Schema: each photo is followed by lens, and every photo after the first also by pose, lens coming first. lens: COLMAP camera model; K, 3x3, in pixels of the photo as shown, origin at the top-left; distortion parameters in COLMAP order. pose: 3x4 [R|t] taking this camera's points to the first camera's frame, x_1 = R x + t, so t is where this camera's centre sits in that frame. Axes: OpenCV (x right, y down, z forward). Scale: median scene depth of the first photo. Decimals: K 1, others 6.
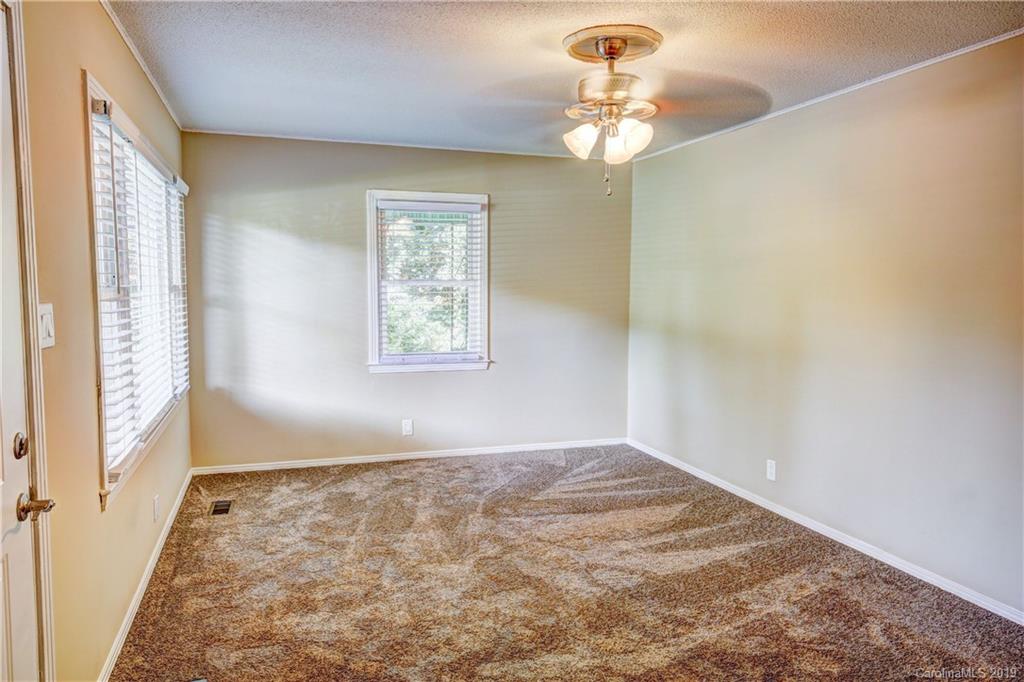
lens RADIAL K [[707.2, 0, 509.8], [0, 707.2, 340.6], [0, 0, 1]] dist [0.008247, 0.003354]
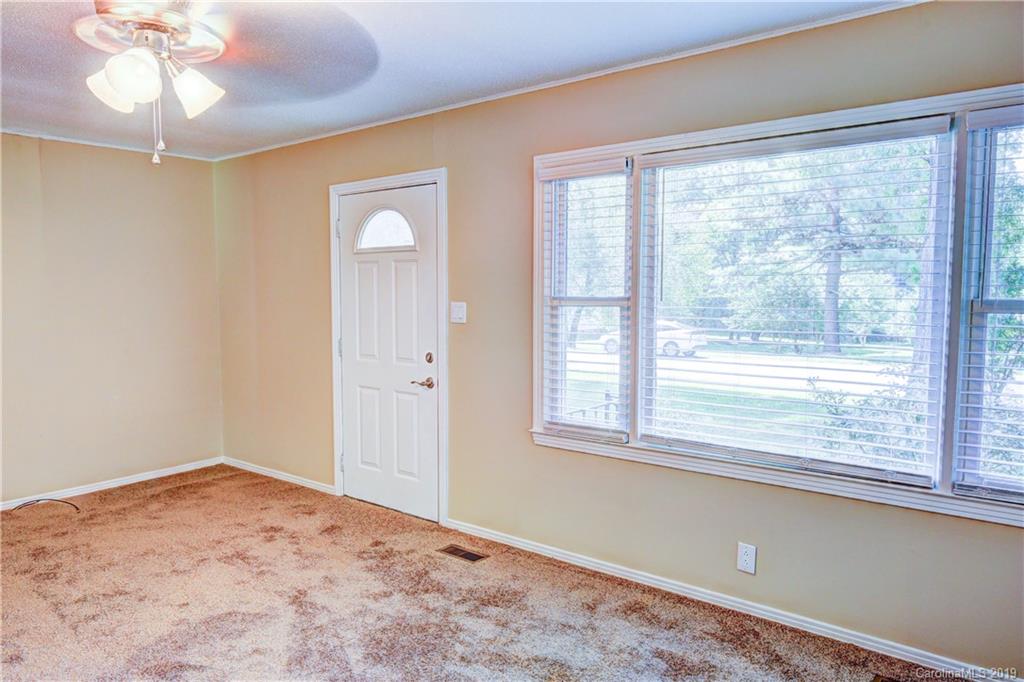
lens RADIAL K [[707.2, 0, 509.8], [0, 707.2, 340.6], [0, 0, 1]] dist [0.008247, 0.003354]
pose [[-0.842744, 0.031384, -0.537399, 0.131382], [-0.050031, 0.989412, 0.136239, -0.088640], [0.535985, 0.141701, -0.832251, 1.087384]]
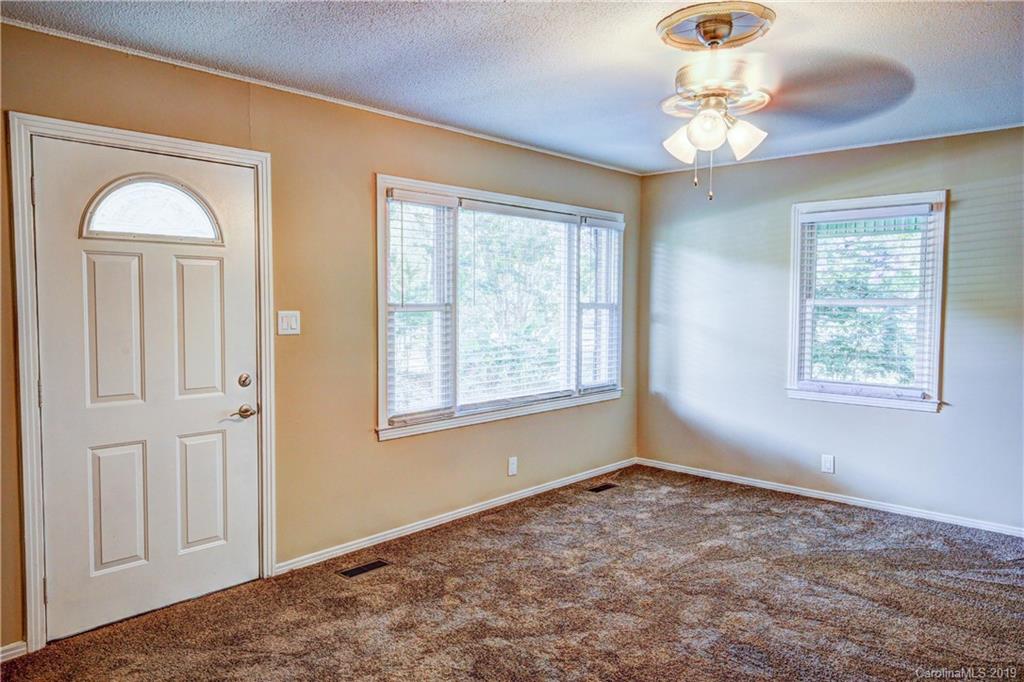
lens RADIAL K [[707.2, 0, 509.8], [0, 707.2, 340.6], [0, 0, 1]] dist [0.008247, 0.003354]
pose [[0.486658, 0.048504, -0.872245, 0.476562], [-0.074892, 0.997098, 0.013662, -0.015700], [0.870377, 0.058675, 0.488878, 0.225443]]
